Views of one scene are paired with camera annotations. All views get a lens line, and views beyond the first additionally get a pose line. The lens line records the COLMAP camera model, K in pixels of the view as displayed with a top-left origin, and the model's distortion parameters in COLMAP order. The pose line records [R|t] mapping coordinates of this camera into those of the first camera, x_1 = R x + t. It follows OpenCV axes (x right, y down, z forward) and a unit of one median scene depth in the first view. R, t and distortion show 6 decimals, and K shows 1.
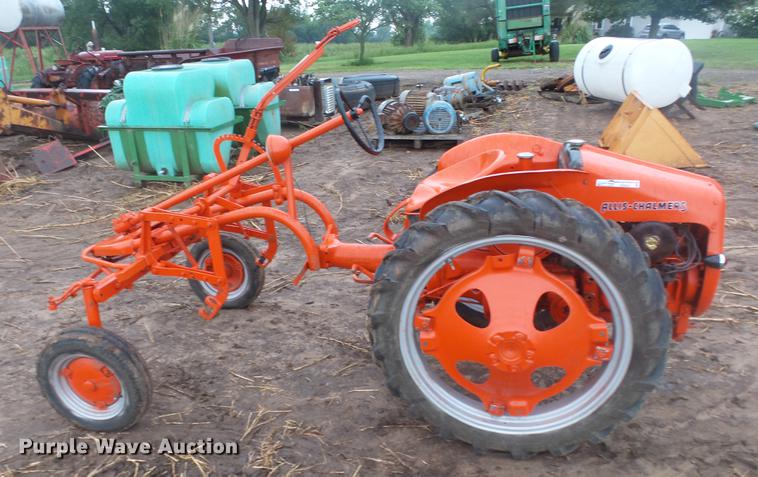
lens RADIAL K [[599.3, 0, 349.3], [0, 599.3, 237.4], [0, 0, 1]] dist [-0.023465, -0.008813]
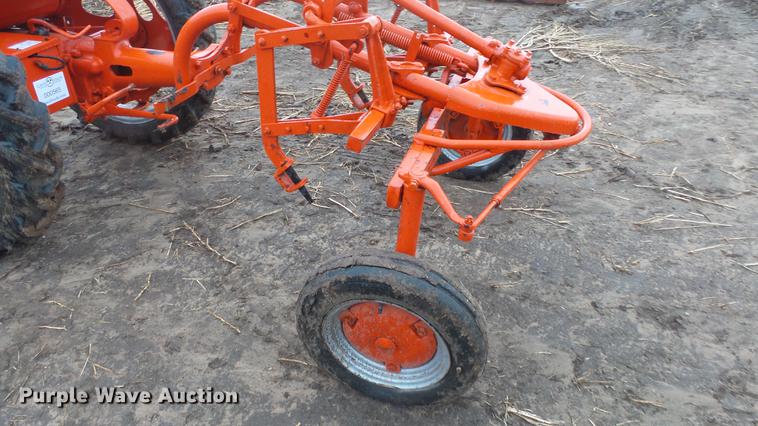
lens RADIAL K [[533.3, 0, 379.1], [0, 533.3, 217.4], [0, 0, 1]] dist [-0.014537, -0.004318]
pose [[-0.996966, 0.011276, 0.077022, -0.311345], [0.068419, 0.598845, 0.797937, -0.394658], [-0.037126, 0.800786, -0.597799, 1.576878]]
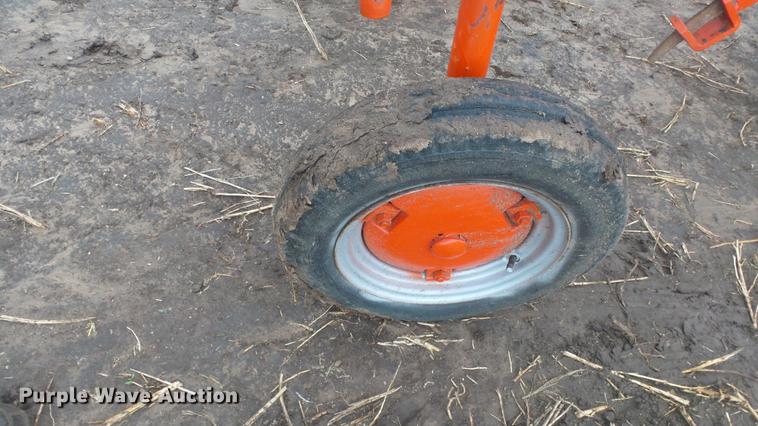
lens RADIAL K [[533.3, 0, 368.9], [0, 533.3, 224.9], [0, 0, 1]] dist [-0.014537, -0.004318]
pose [[0.954889, -0.074247, 0.287530, -0.527137], [-0.095740, 0.839570, 0.534749, 0.068117], [-0.281105, -0.538154, 0.794588, 0.708328]]
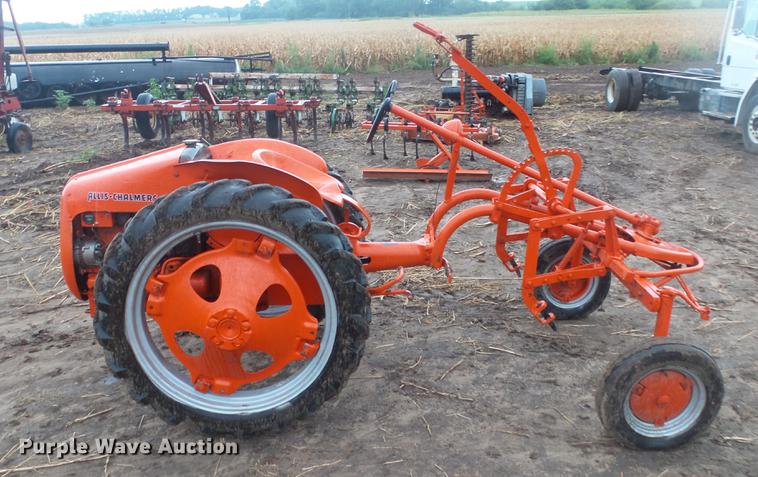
lens RADIAL K [[674.8, 0, 379.2], [0, 674.8, 237.5], [0, 0, 1]] dist [-0.020673, 0.001051]
pose [[-0.958586, 0.131883, -0.252426, 0.333083], [-0.044282, 0.806525, 0.589539, -0.672804], [0.281338, 0.576302, -0.767284, 1.868492]]
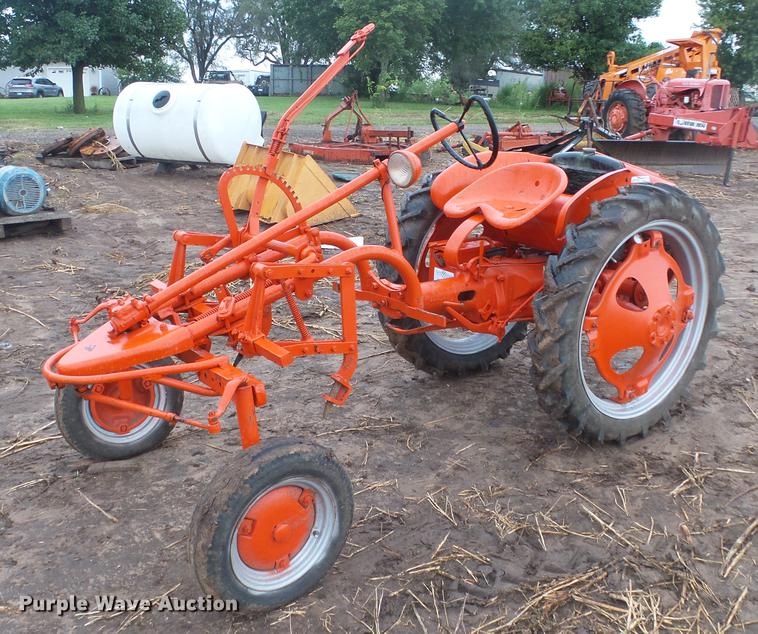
lens RADIAL K [[876.8, 0, 381.2], [0, 876.8, 310.0], [0, 0, 1]] dist [-0.019637, 0.000000]
pose [[0.644374, -0.157830, 0.748246, -0.967417], [0.221131, 0.975125, 0.015253, 0.015472], [-0.732040, 0.155632, 0.663246, 0.220778]]
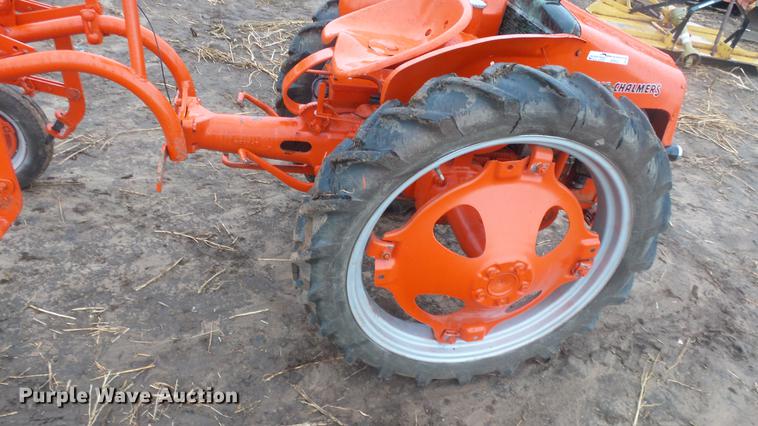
lens RADIAL K [[533.3, 0, 380.2], [0, 533.3, 212.5], [0, 0, 1]] dist [-0.014537, -0.004318]
pose [[0.884542, -0.076534, 0.460139, -0.128641], [-0.052890, 0.963631, 0.261951, -0.049222], [-0.463453, -0.256043, 0.848324, 0.391401]]
